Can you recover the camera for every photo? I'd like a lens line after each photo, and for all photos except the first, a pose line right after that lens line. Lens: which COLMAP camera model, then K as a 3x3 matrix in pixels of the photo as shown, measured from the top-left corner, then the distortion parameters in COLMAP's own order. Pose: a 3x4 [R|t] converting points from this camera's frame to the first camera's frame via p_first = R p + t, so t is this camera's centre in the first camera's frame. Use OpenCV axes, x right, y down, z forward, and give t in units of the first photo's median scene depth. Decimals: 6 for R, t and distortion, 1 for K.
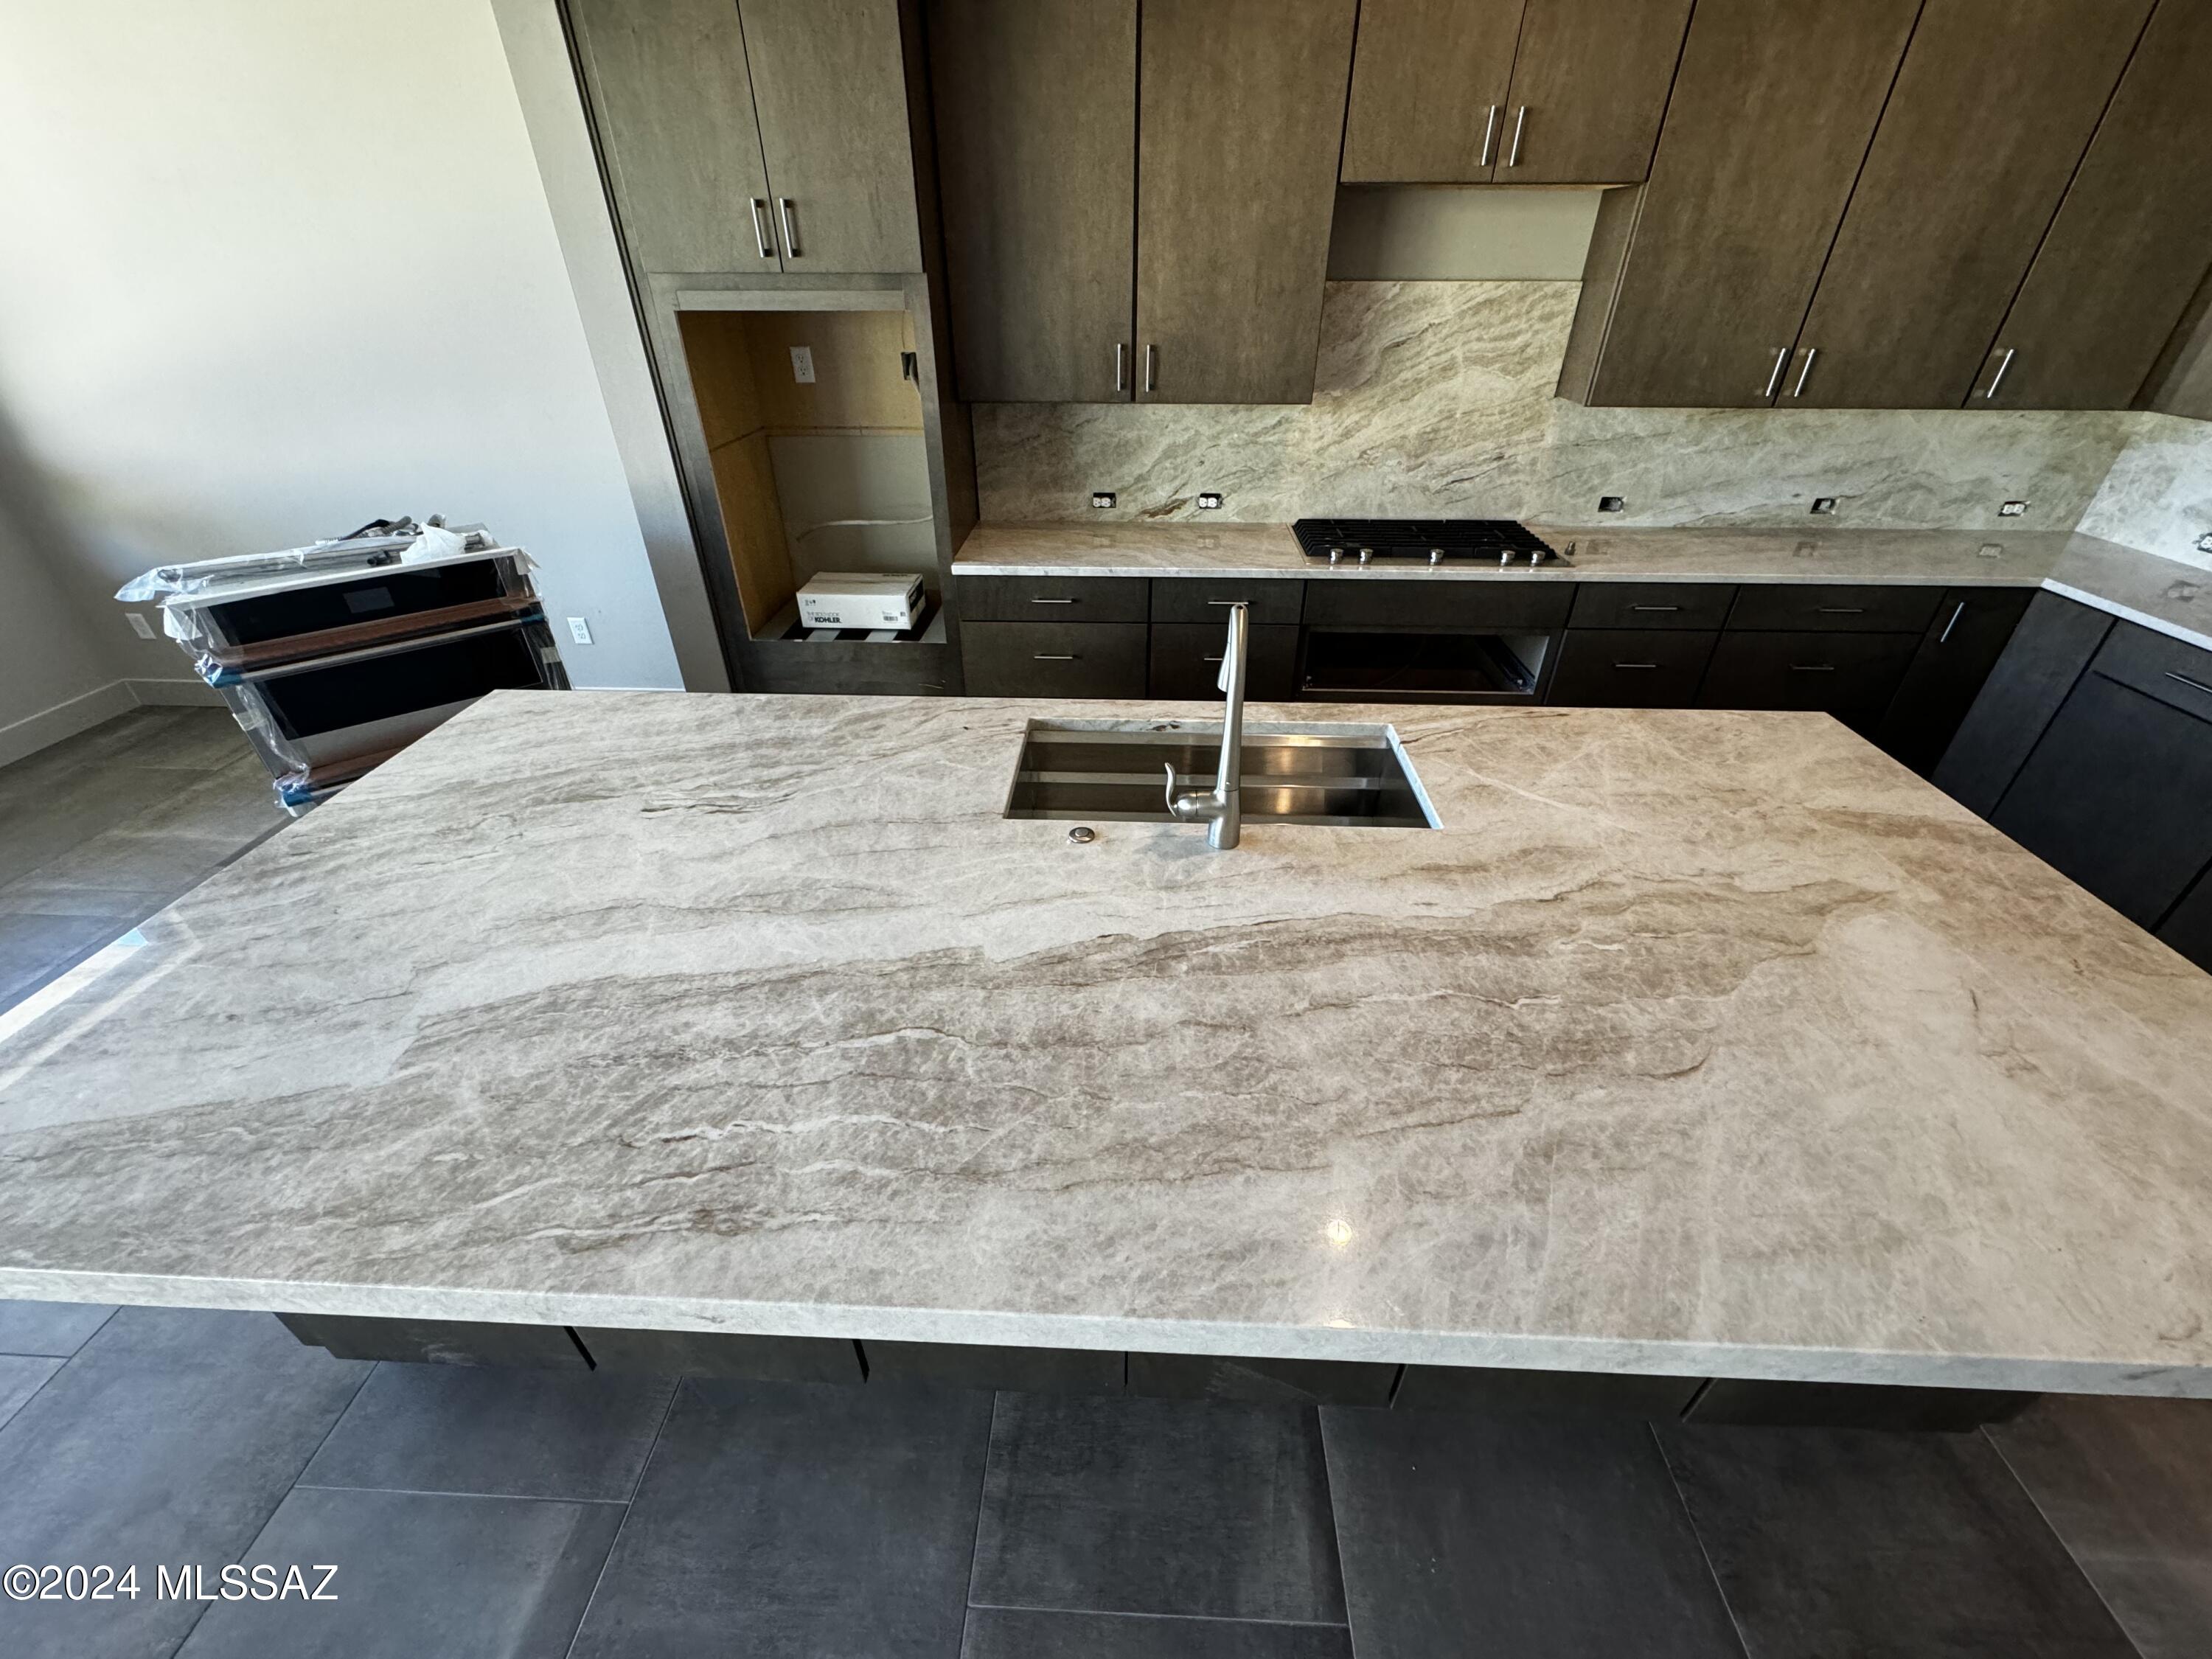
lens RADIAL K [[880.1, 0, 1106.0], [0, 880.1, 829.5], [0, 0, 1]] dist [-0.004074, 0.000097]
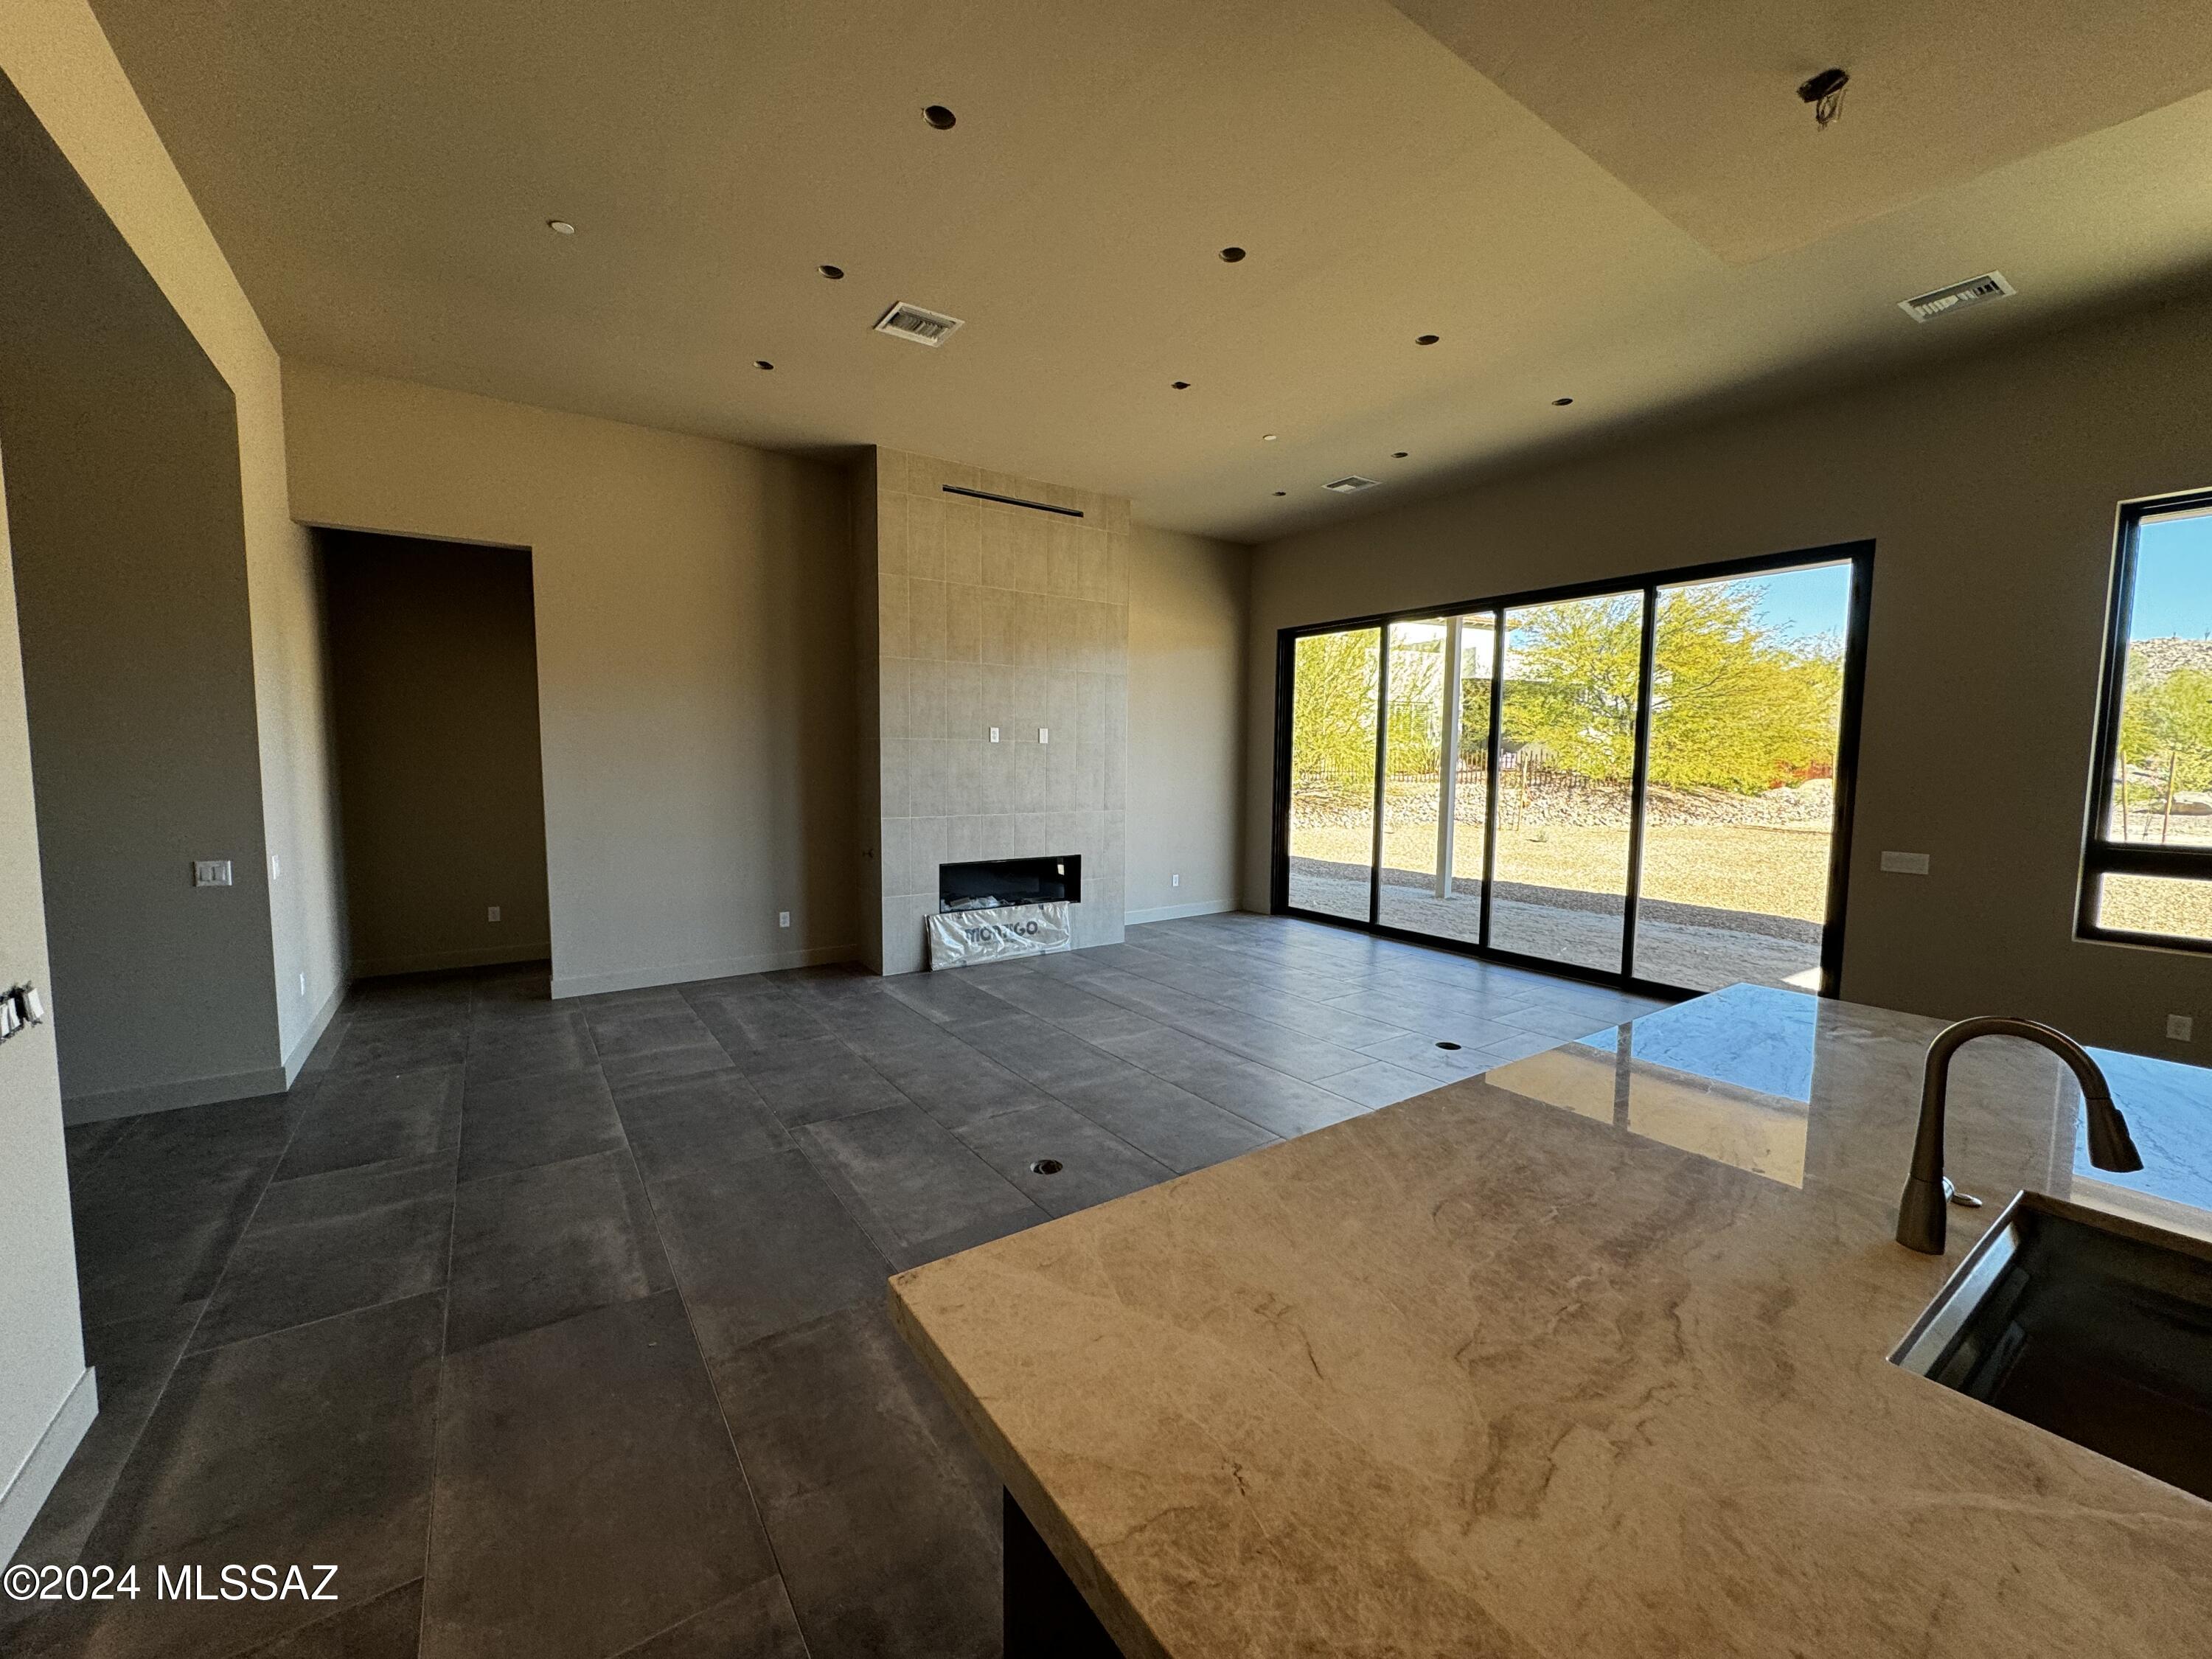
lens RADIAL K [[880.1, 0, 1106.0], [0, 880.1, 829.5], [0, 0, 1]] dist [-0.004074, 0.000097]
pose [[-0.794652, 0.045026, -0.605393, 0.730165], [-0.338652, 0.794776, 0.503632, -0.274275], [0.503828, 0.605230, -0.616323, 0.481248]]
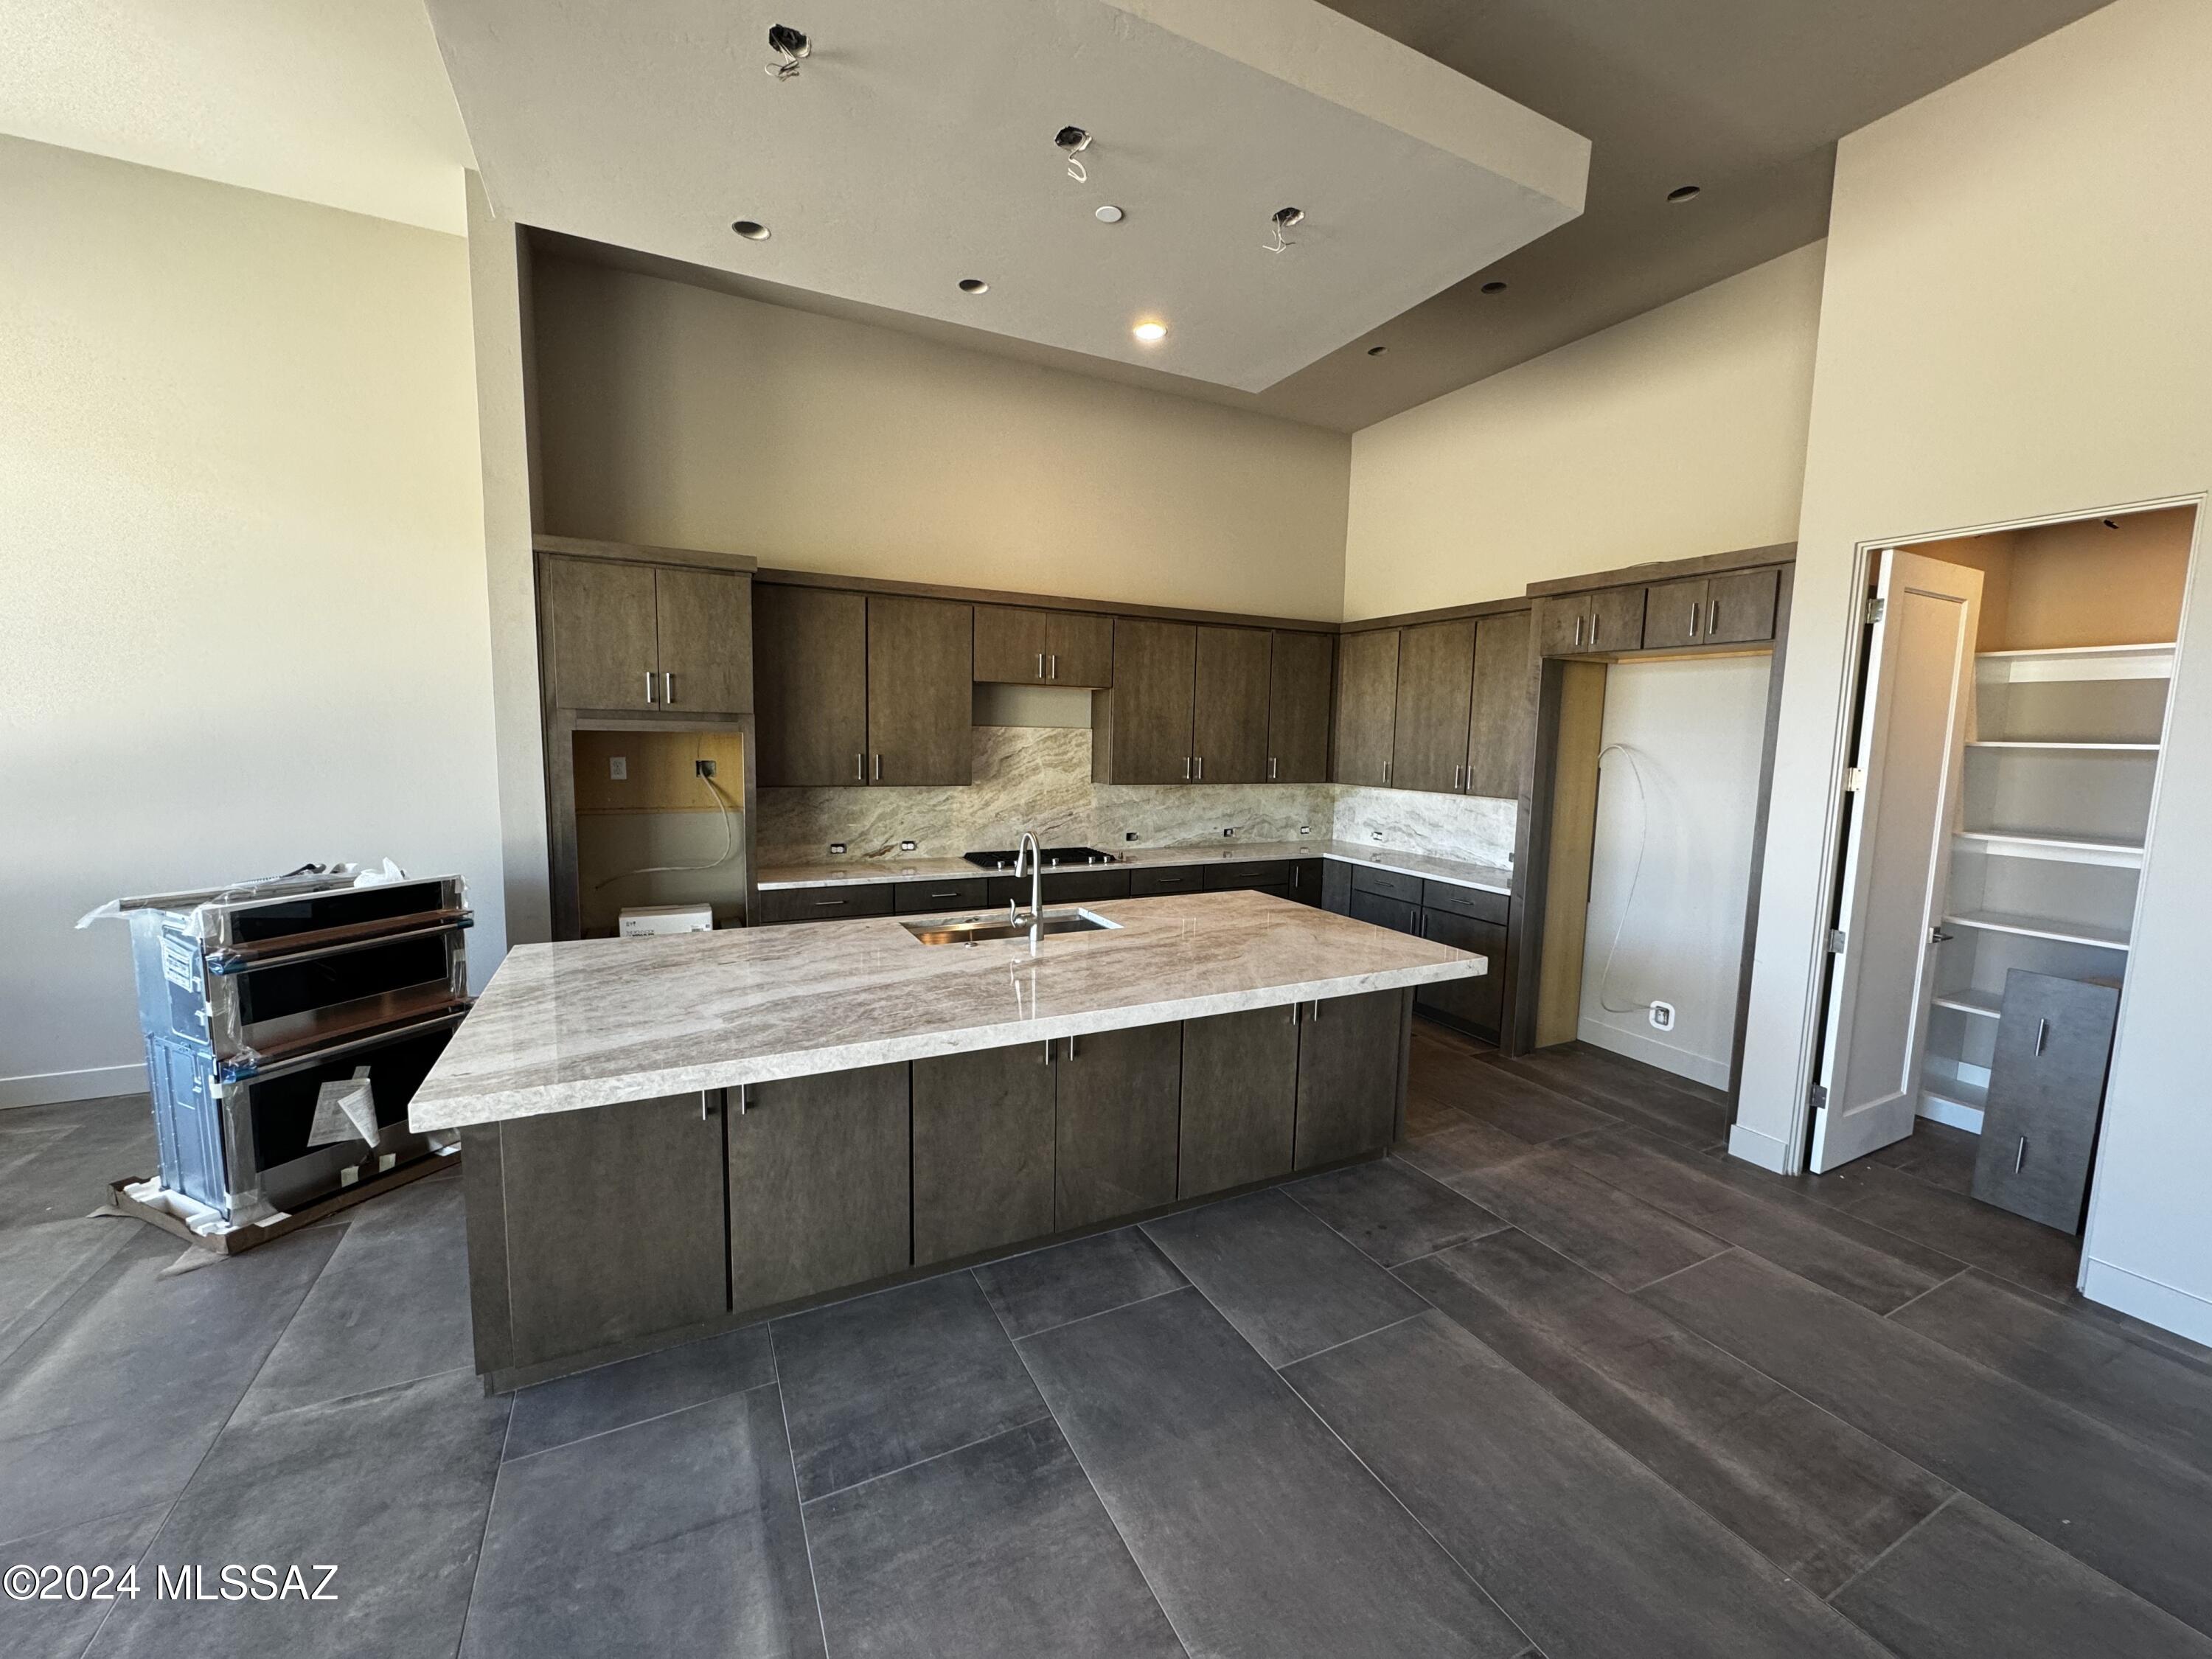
lens RADIAL K [[880.1, 0, 1106.0], [0, 880.1, 829.5], [0, 0, 1]] dist [-0.004074, 0.000097]
pose [[0.873469, -0.033552, 0.485722, -0.403367], [0.247321, 0.889903, -0.383283, 0.344279], [-0.419386, 0.454915, 0.785601, -0.462735]]
